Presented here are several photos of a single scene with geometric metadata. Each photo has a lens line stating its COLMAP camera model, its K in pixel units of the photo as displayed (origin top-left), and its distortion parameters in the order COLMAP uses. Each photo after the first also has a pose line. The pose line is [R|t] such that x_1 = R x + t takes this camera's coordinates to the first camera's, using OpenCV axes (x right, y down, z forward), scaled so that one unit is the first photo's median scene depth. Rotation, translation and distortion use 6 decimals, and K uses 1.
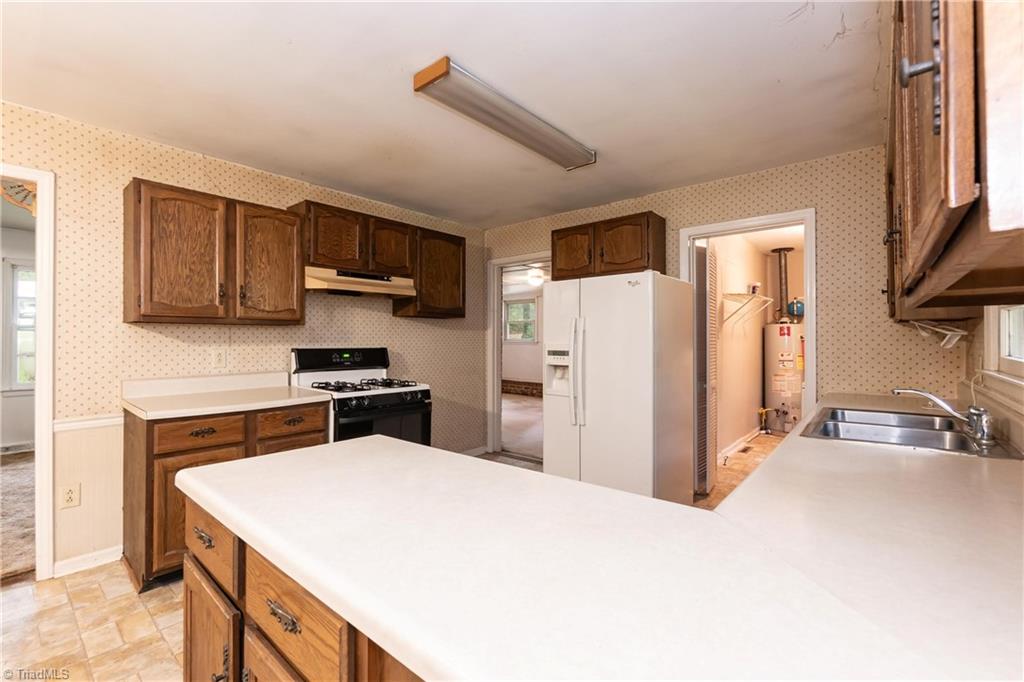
lens RADIAL K [[442.4, 0, 510.1], [0, 442.4, 337.4], [0, 0, 1]] dist [-0.011415, 0.001268]
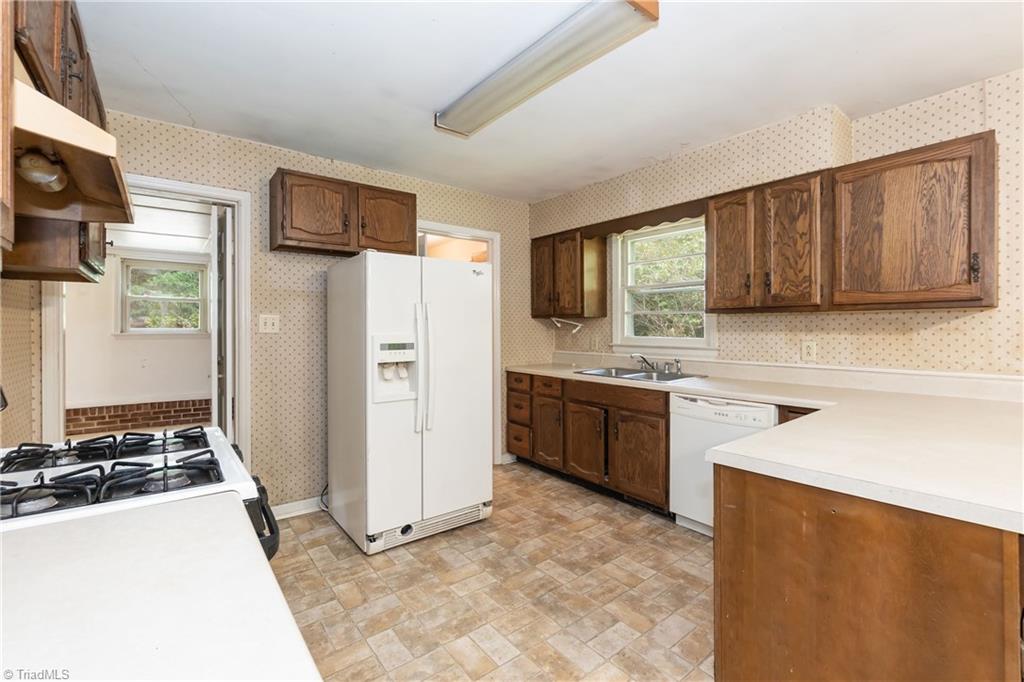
lens RADIAL K [[442.4, 0, 509.3], [0, 442.4, 331.2], [0, 0, 1]] dist [-0.011415, 0.001268]
pose [[0.204074, -0.006126, 0.978936, -0.616818], [-0.000428, 0.999980, 0.006347, 0.003308], [-0.978955, -0.001714, 0.204067, 0.650452]]
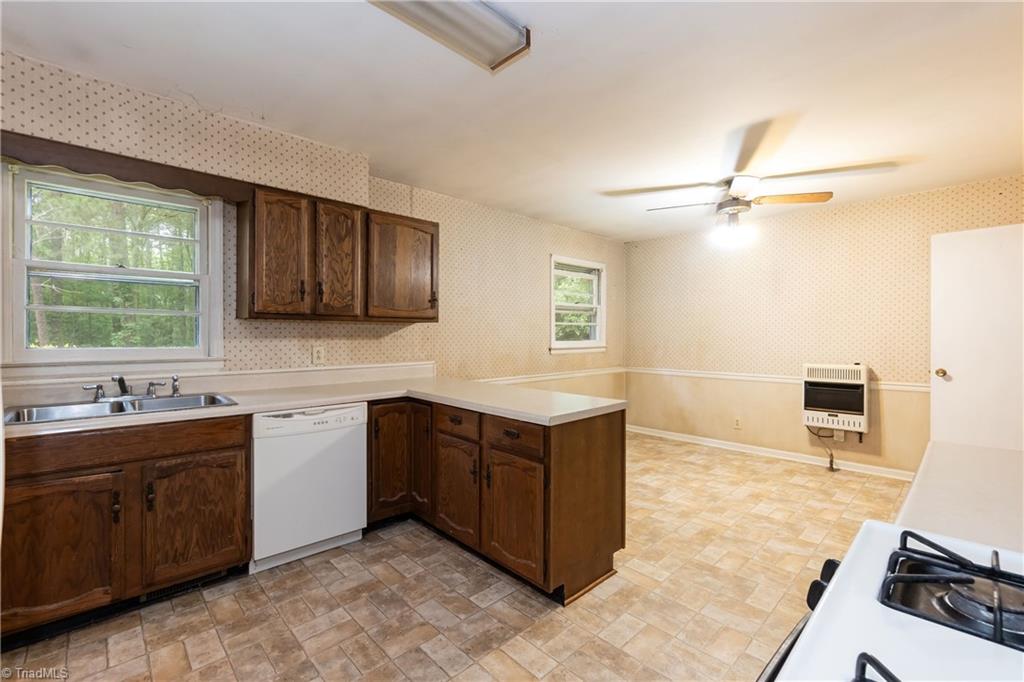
lens RADIAL K [[442.4, 0, 505.9], [0, 442.4, 333.2], [0, 0, 1]] dist [-0.011415, 0.001268]
pose [[-0.993433, 0.001371, 0.114411, -0.170656], [0.000459, 0.999968, -0.007991, 0.007140], [-0.114418, -0.007886, -0.993401, 1.179568]]
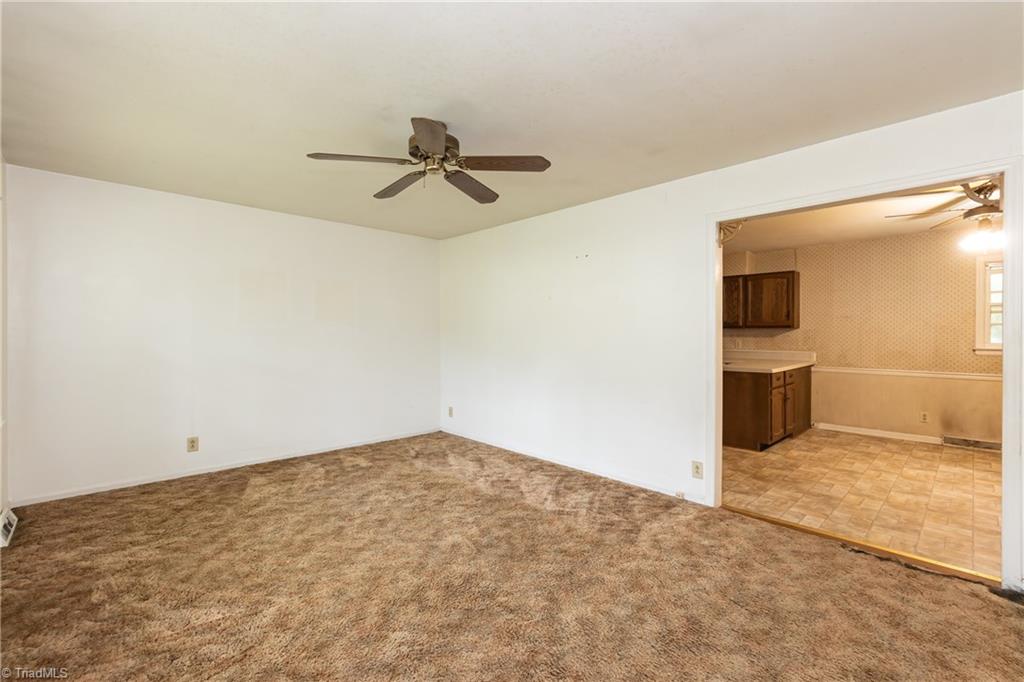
lens RADIAL K [[442.4, 0, 502.0], [0, 442.4, 334.6], [0, 0, 1]] dist [-0.011415, 0.001268]
pose [[0.110420, 0.004948, 0.993873, -1.897625], [-0.012616, 0.999914, -0.003577, 0.022775], [-0.993805, -0.012144, 0.110473, 1.149868]]
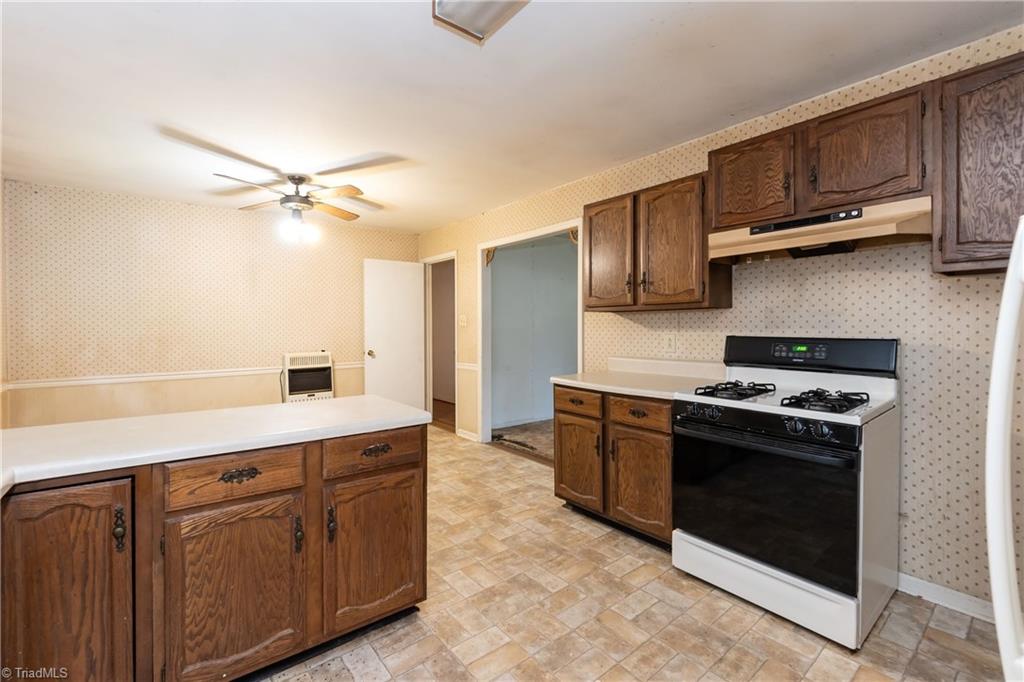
lens RADIAL K [[442.4, 0, 505.0], [0, 442.4, 334.4], [0, 0, 1]] dist [-0.011415, 0.001268]
pose [[-0.202652, 0.017151, -0.979101, 0.396391], [0.008909, 0.999838, 0.015670, 0.006641], [0.979210, -0.005547, -0.202772, 0.769147]]
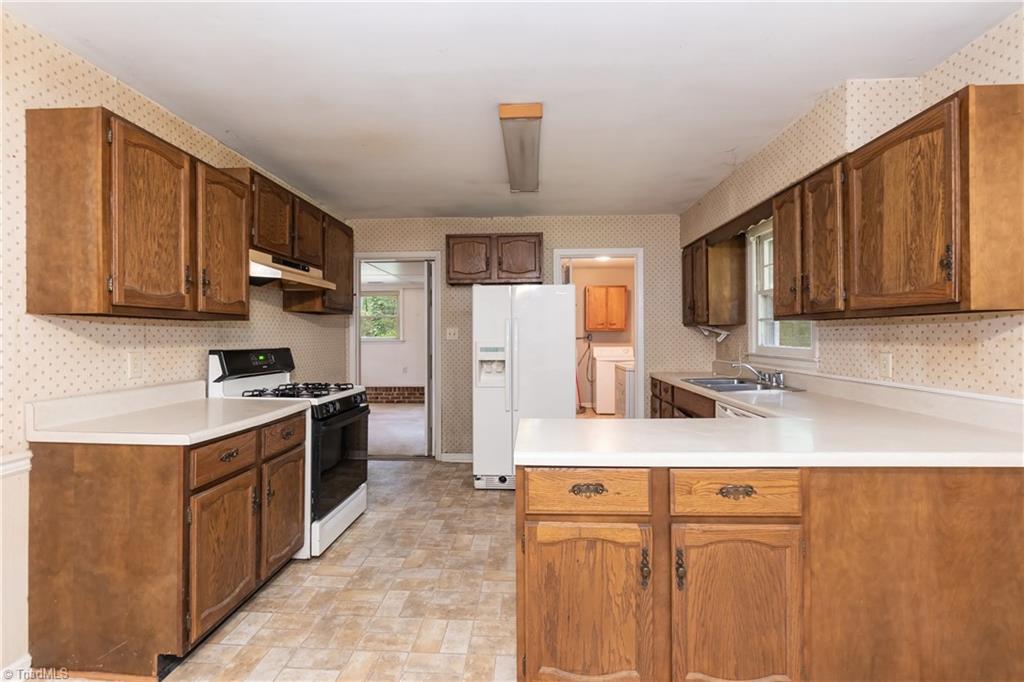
lens RADIAL K [[473.0, 0, 509.9], [0, 473.0, 335.9], [0, 0, 1]] dist [-0.009370, 0.000583]
pose [[0.794966, -0.001489, 0.606652, -0.590594], [0.000486, 0.999998, 0.001818, -0.001265], [-0.606653, -0.001150, 0.794966, 0.010242]]
